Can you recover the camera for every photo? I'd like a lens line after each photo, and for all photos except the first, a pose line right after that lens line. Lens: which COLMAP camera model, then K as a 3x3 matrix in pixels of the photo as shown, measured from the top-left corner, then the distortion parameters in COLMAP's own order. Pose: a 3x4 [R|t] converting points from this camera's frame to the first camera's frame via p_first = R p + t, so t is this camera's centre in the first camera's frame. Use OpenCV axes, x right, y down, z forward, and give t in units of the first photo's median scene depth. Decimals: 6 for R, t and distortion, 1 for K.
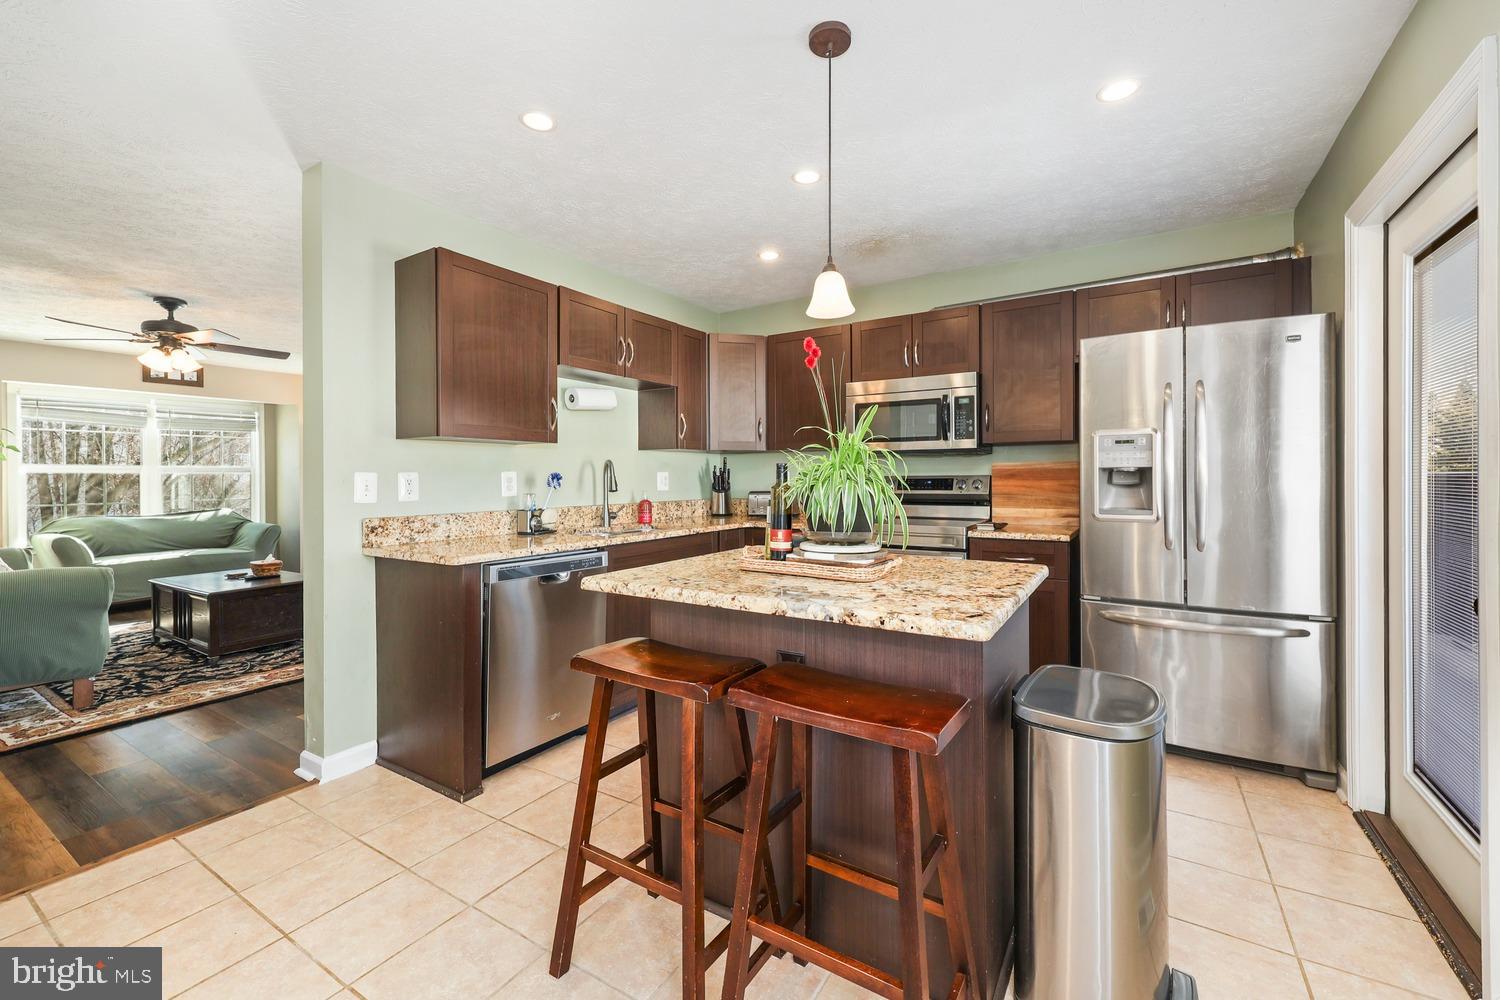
lens RADIAL K [[619.3, 0, 744.8], [0, 619.3, 491.3], [0, 0, 1]] dist [0.000103, -0.000534]
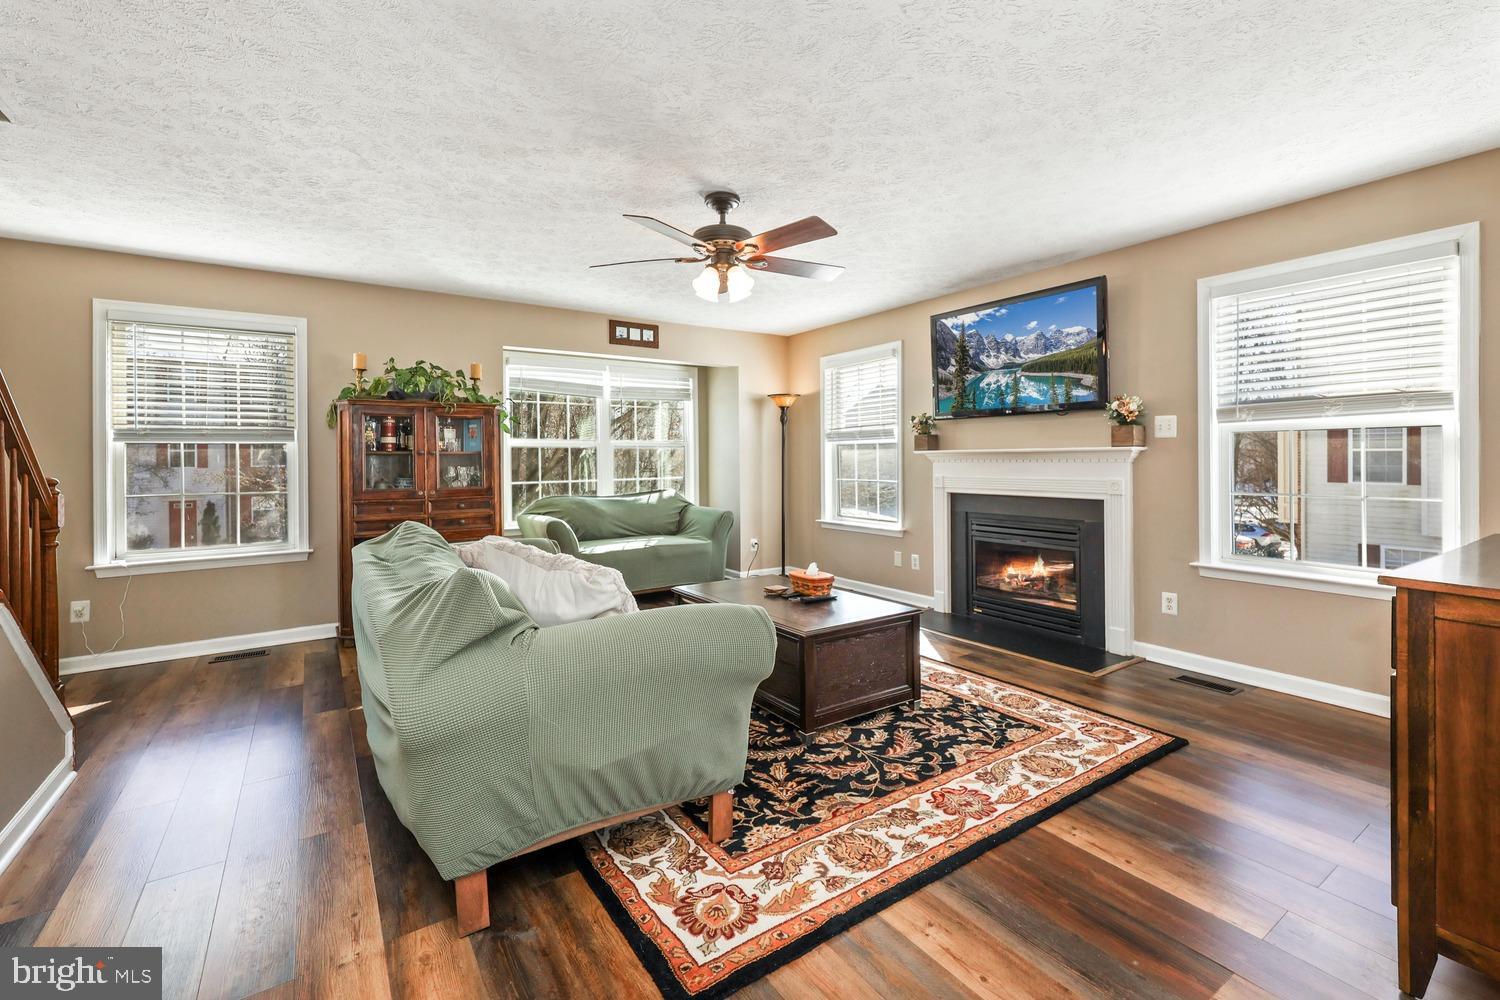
lens RADIAL K [[638.0, 0, 699.1], [0, 638.0, 472.7], [0, 0, 1]] dist [0.003246, 0.000247]
pose [[0.896639, 0.013006, -0.442570, -0.536356], [-0.010918, 0.999914, 0.007266, -0.001984], [0.442627, -0.001683, 0.896704, 0.291038]]
